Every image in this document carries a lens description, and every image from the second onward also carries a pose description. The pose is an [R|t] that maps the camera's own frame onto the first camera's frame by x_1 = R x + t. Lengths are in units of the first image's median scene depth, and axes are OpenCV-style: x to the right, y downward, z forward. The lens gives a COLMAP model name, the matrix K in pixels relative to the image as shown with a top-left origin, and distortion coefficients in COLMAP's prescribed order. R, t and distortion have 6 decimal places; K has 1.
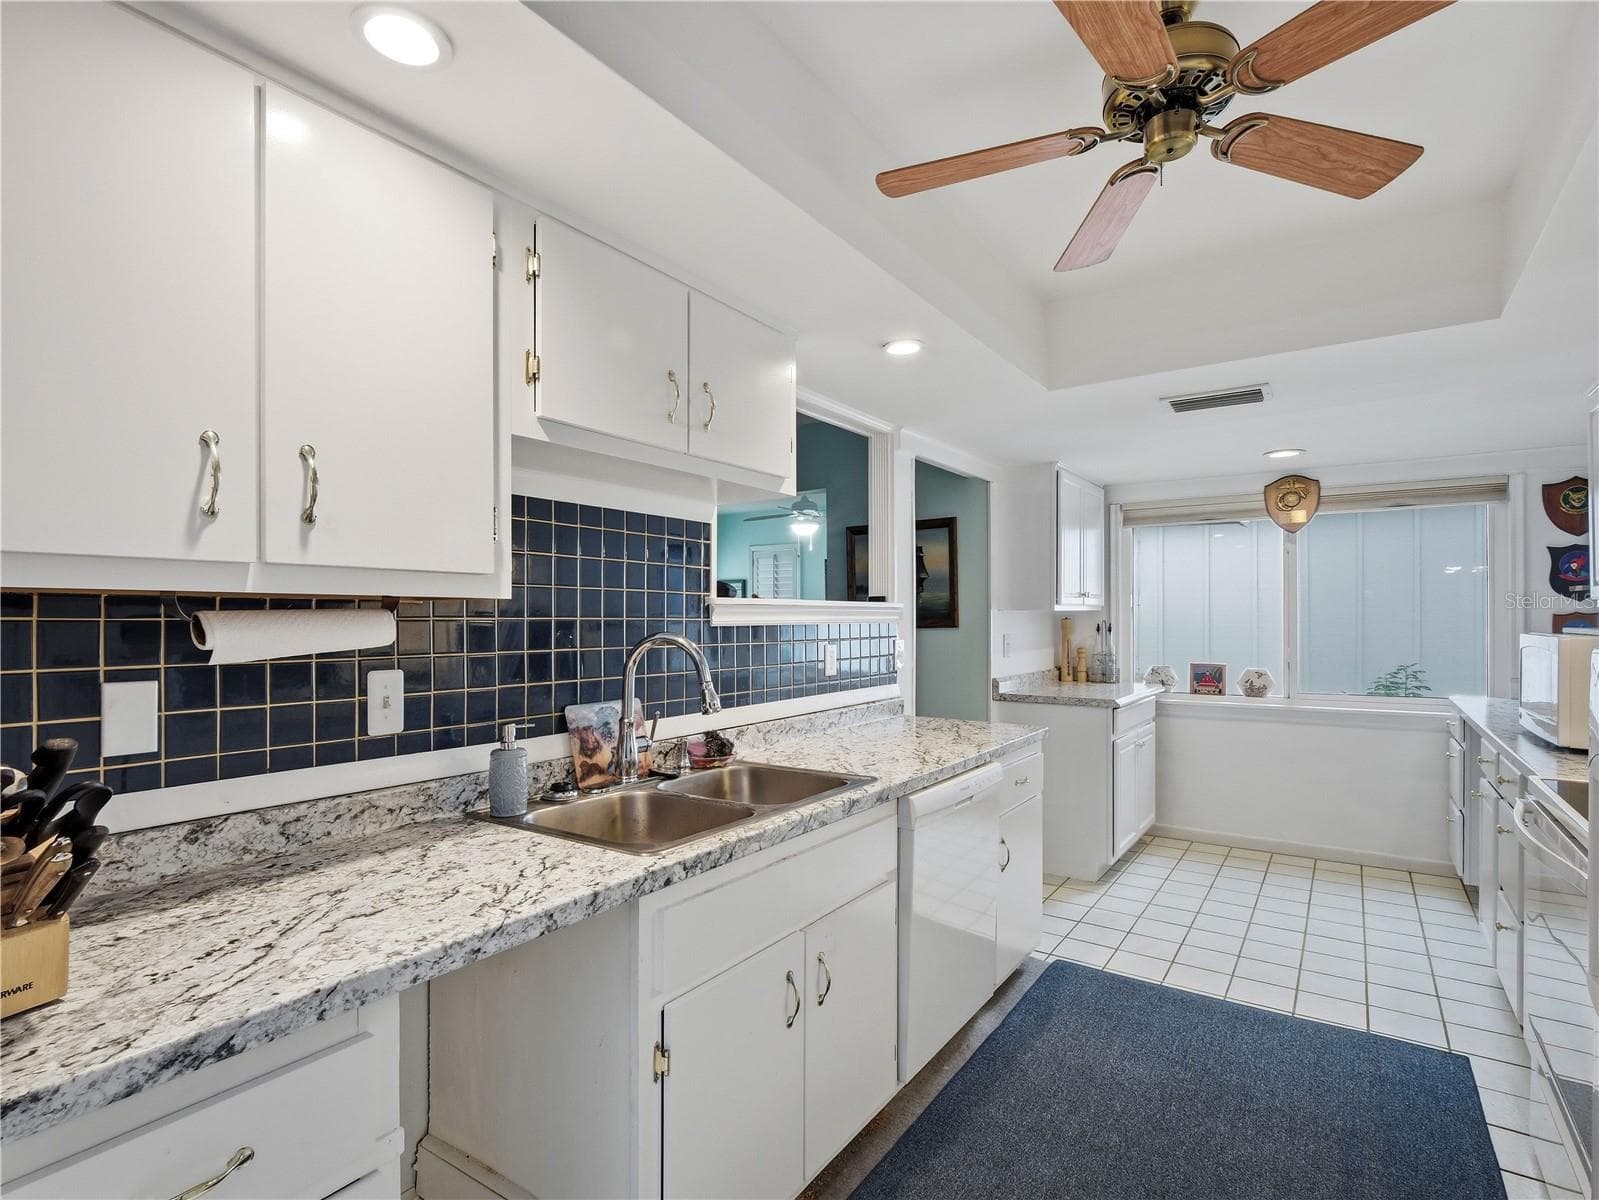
lens RADIAL K [[810.7, 0, 801.6], [0, 810.7, 616.0], [0, 0, 1]] dist [-0.014651, 0.003134]
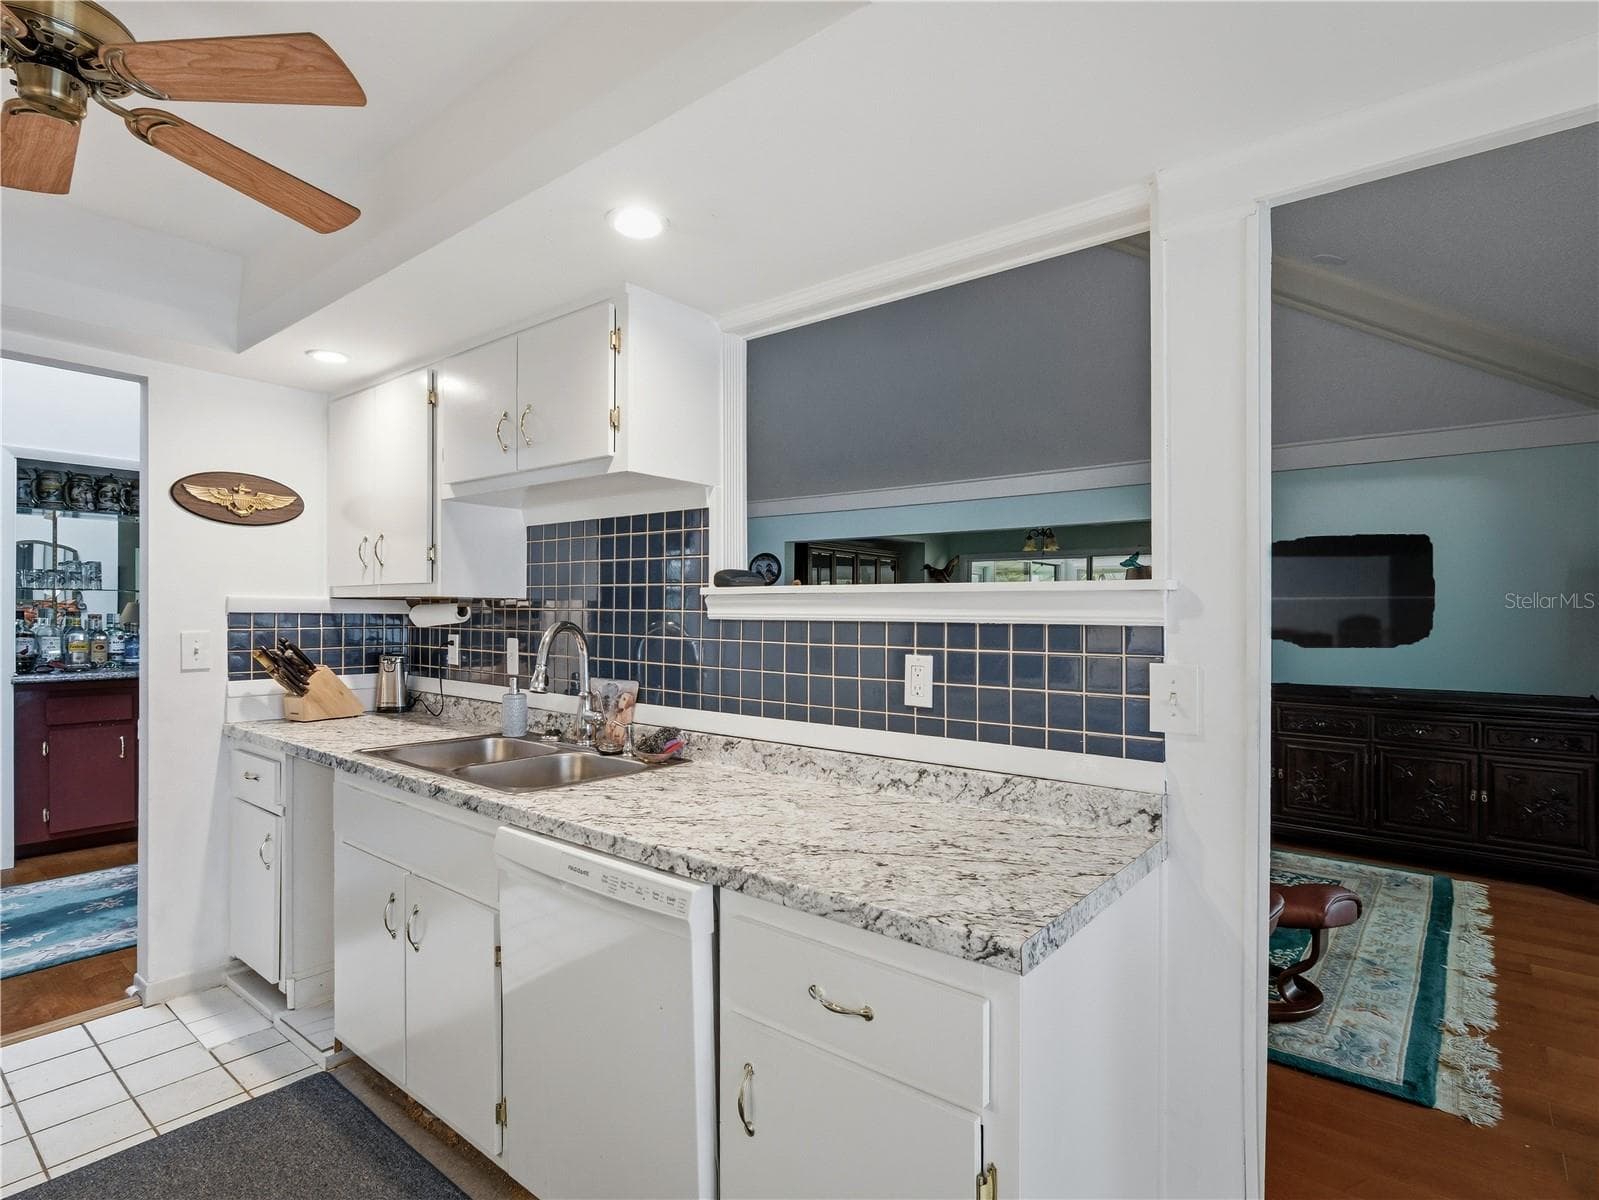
lens RADIAL K [[810.7, 0, 790.2], [0, 810.7, 610.1], [0, 0, 1]] dist [-0.014651, 0.003134]
pose [[-0.080796, -0.004367, -0.996721, 0.823653], [-0.006342, 0.999972, -0.003867, 0.005731], [0.996710, 0.006008, -0.080822, 1.204036]]
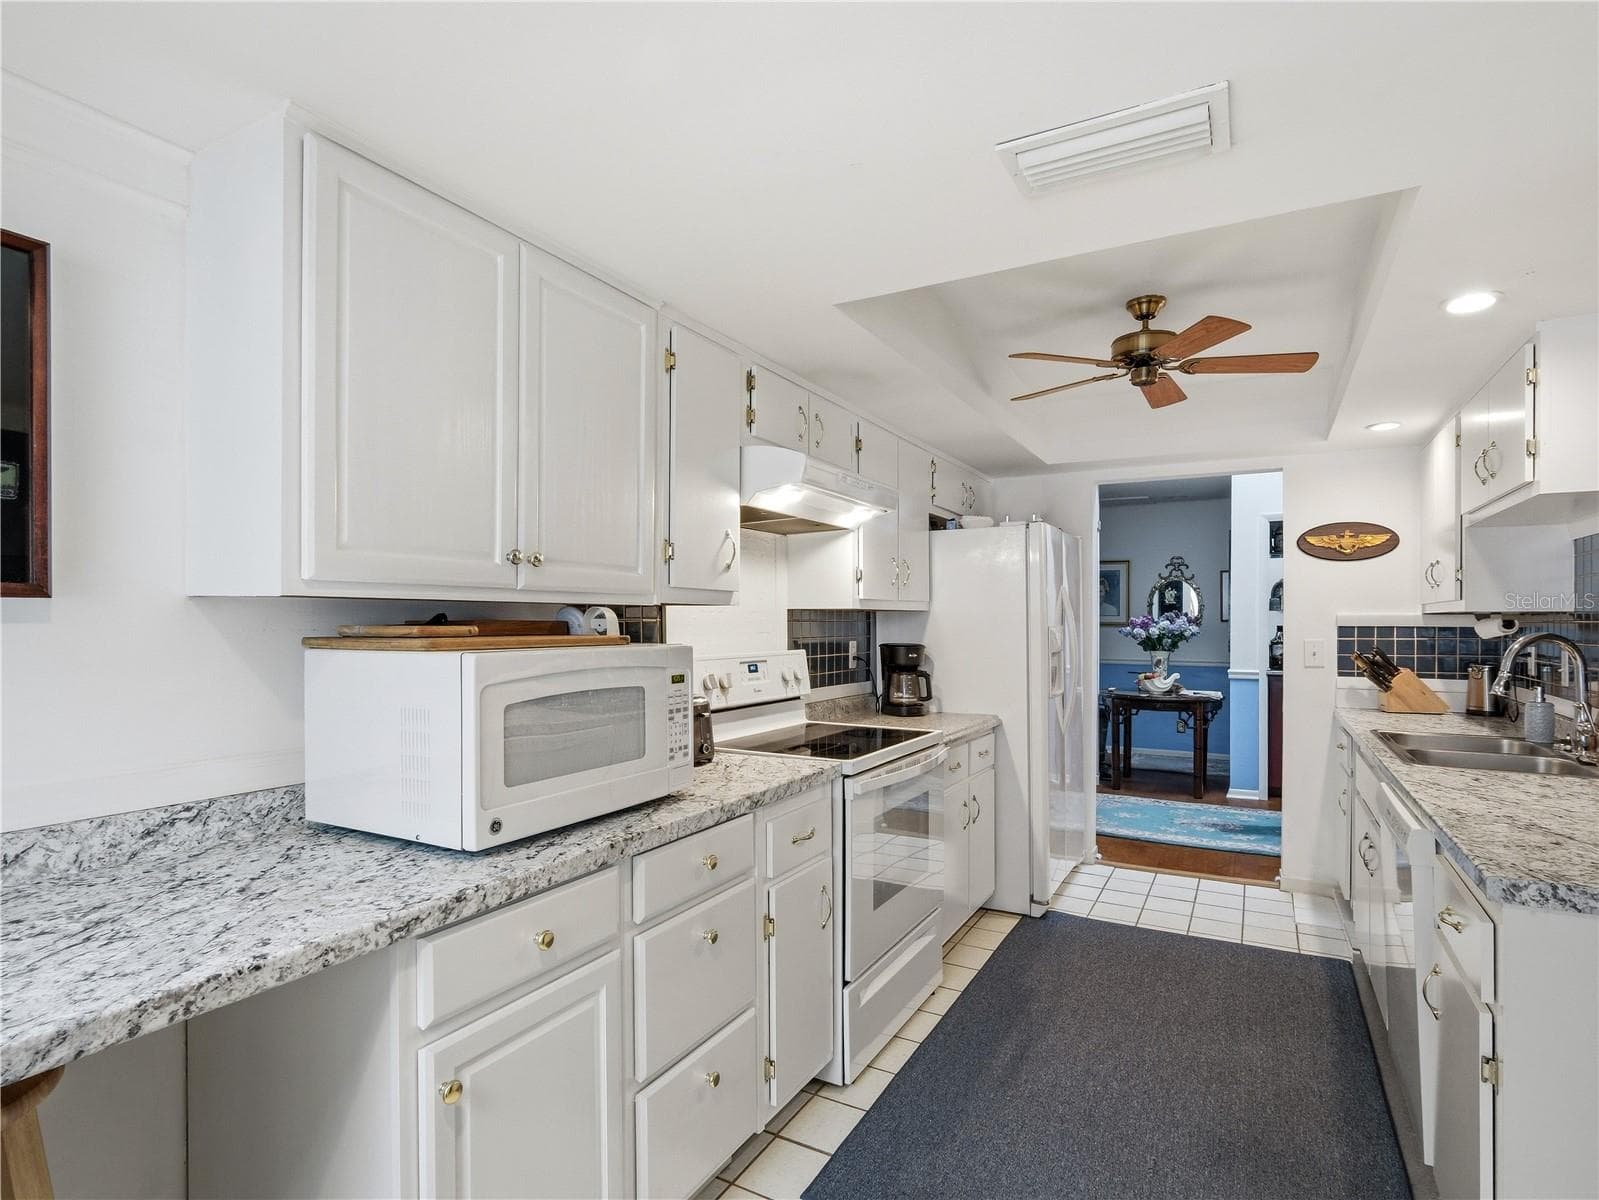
lens RADIAL K [[810.7, 0, 809.0], [0, 810.7, 622.2], [0, 0, 1]] dist [-0.014651, 0.003134]
pose [[-0.996379, -0.002380, -0.084994, 0.901844], [-0.002239, 0.999996, -0.001751, 0.007141], [0.084997, -0.001554, -0.996380, 1.809287]]
